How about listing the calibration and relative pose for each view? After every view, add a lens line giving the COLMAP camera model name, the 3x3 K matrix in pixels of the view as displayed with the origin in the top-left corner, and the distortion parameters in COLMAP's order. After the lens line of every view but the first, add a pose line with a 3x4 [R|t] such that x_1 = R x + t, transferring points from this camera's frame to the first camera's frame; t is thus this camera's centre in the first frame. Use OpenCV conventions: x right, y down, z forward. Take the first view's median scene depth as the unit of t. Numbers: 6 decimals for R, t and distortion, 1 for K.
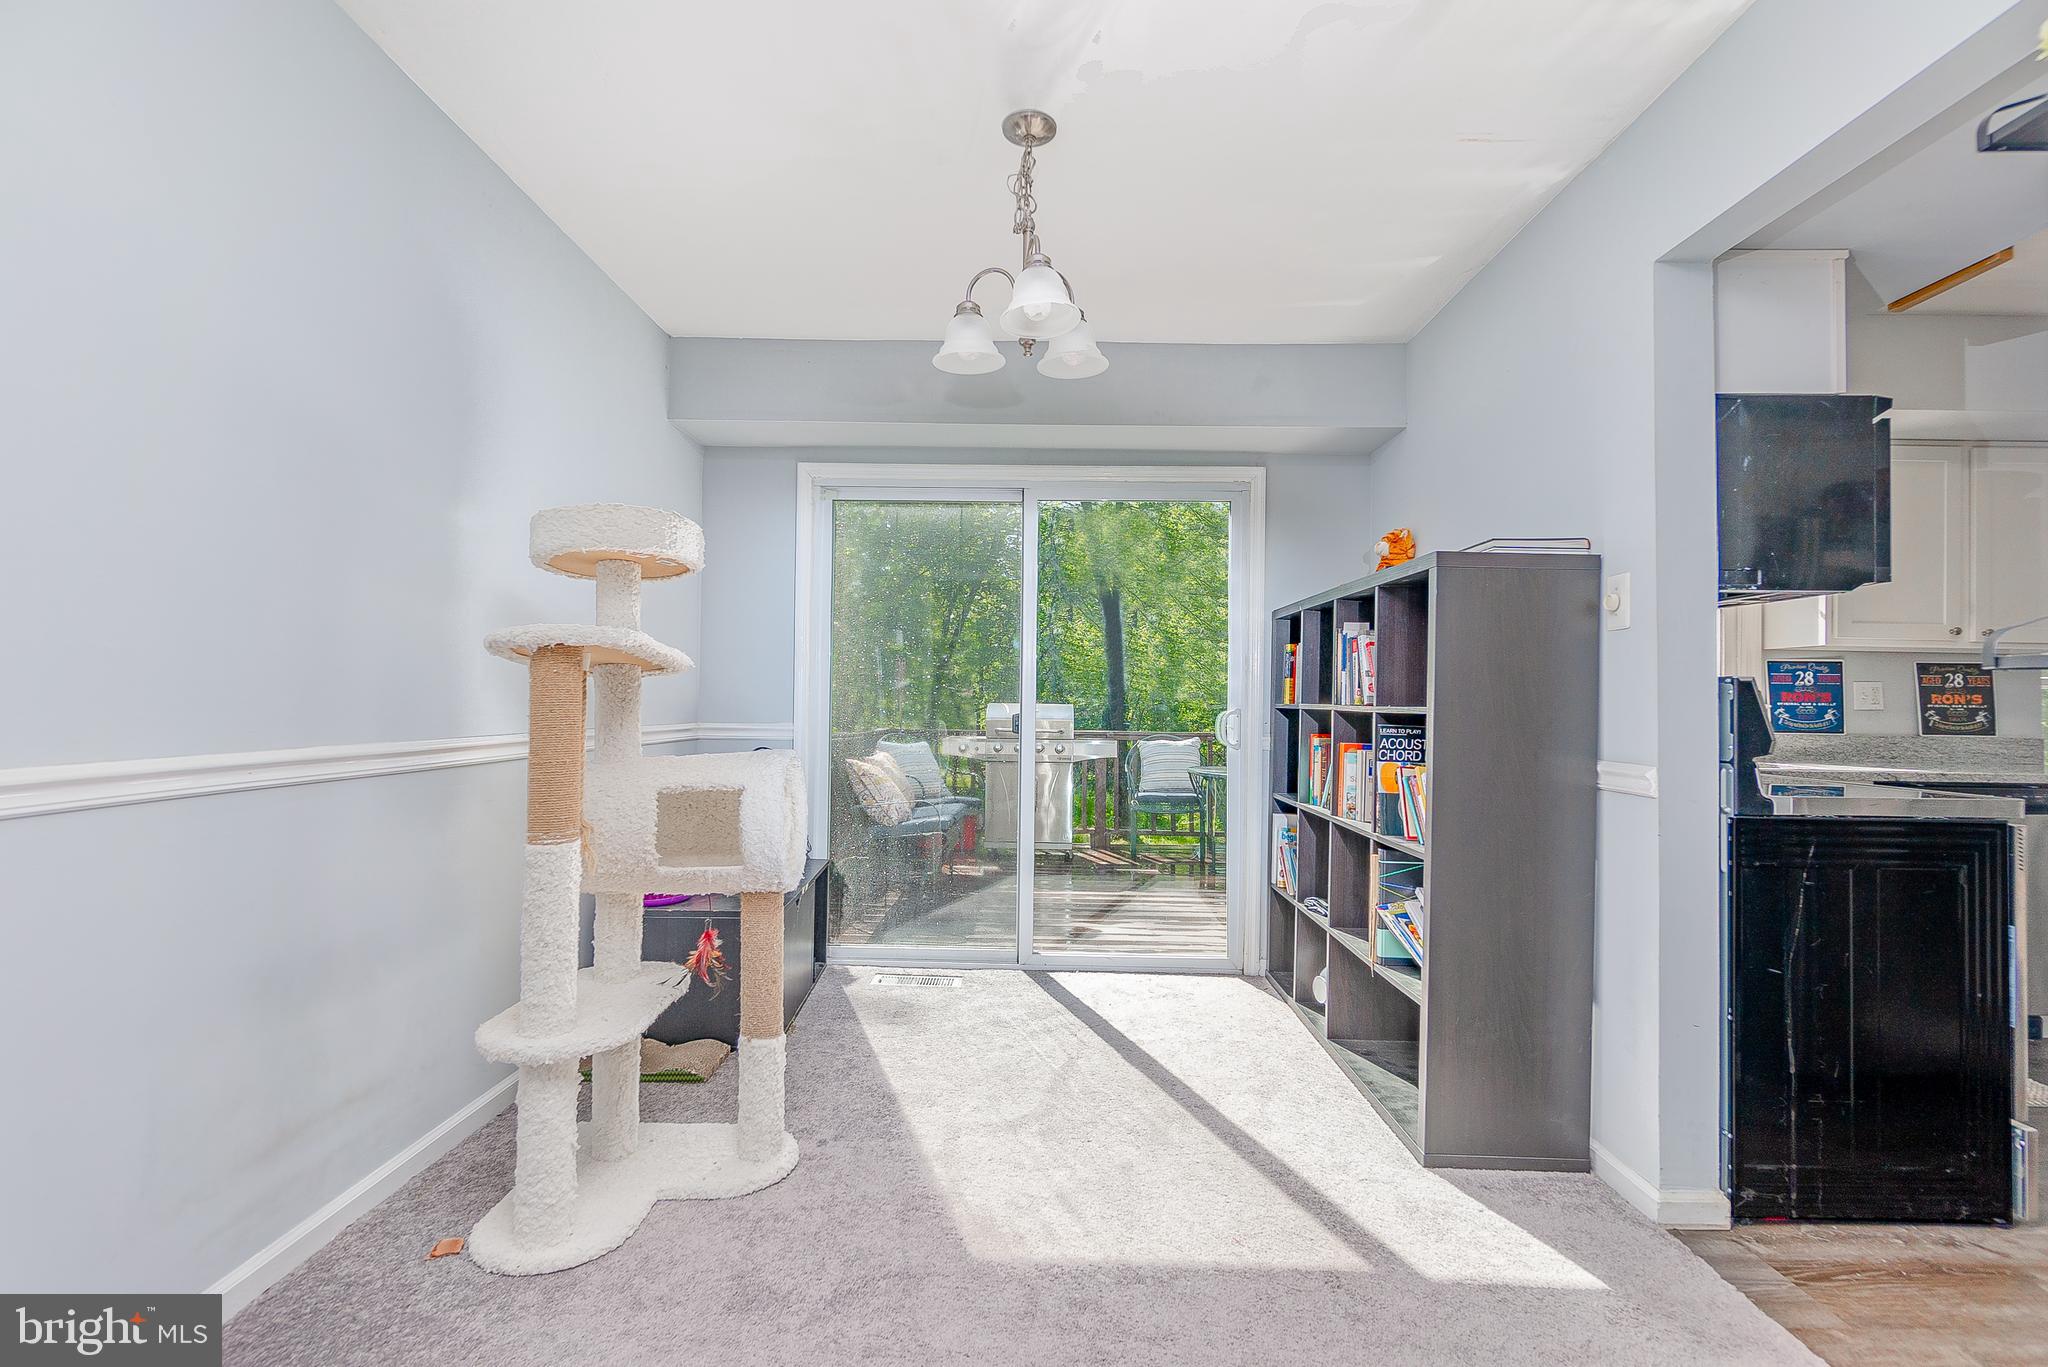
lens RADIAL K [[906.1, 0, 1024.0], [0, 906.1, 683.5], [0, 0, 1]] dist [-0.001043, -0.000029]
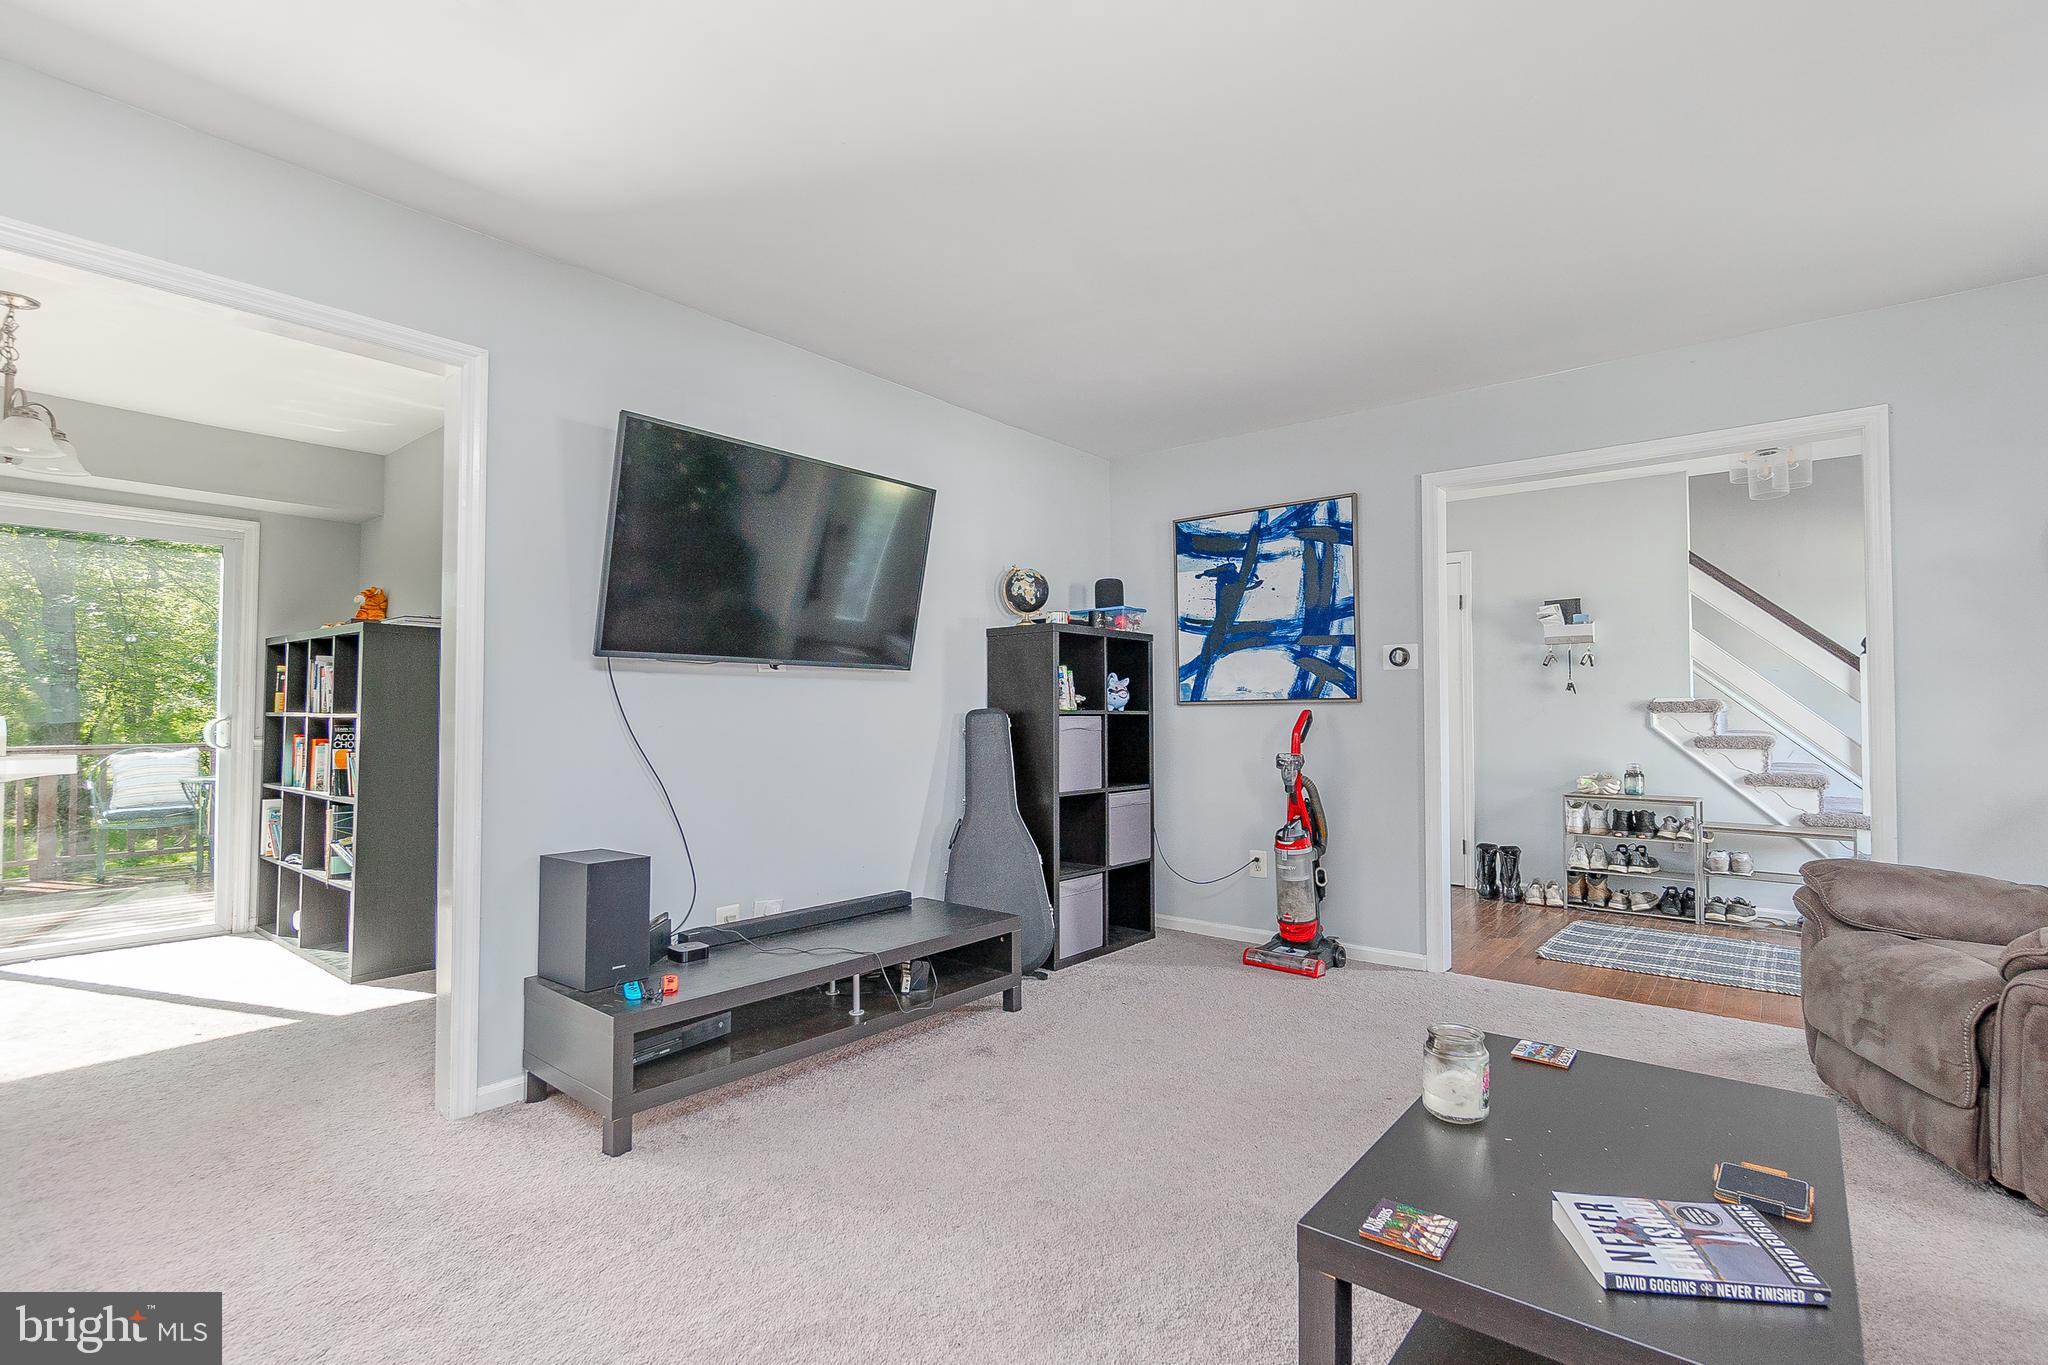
lens RADIAL K [[906.1, 0, 1024.0], [0, 906.1, 682.5], [0, 0, 1]] dist [-0.001043, -0.000029]
pose [[0.606103, 0.008407, 0.795342, -0.122834], [-0.006058, 0.999964, -0.005953, -0.026019], [-0.795363, -0.001210, 0.606132, -0.862072]]
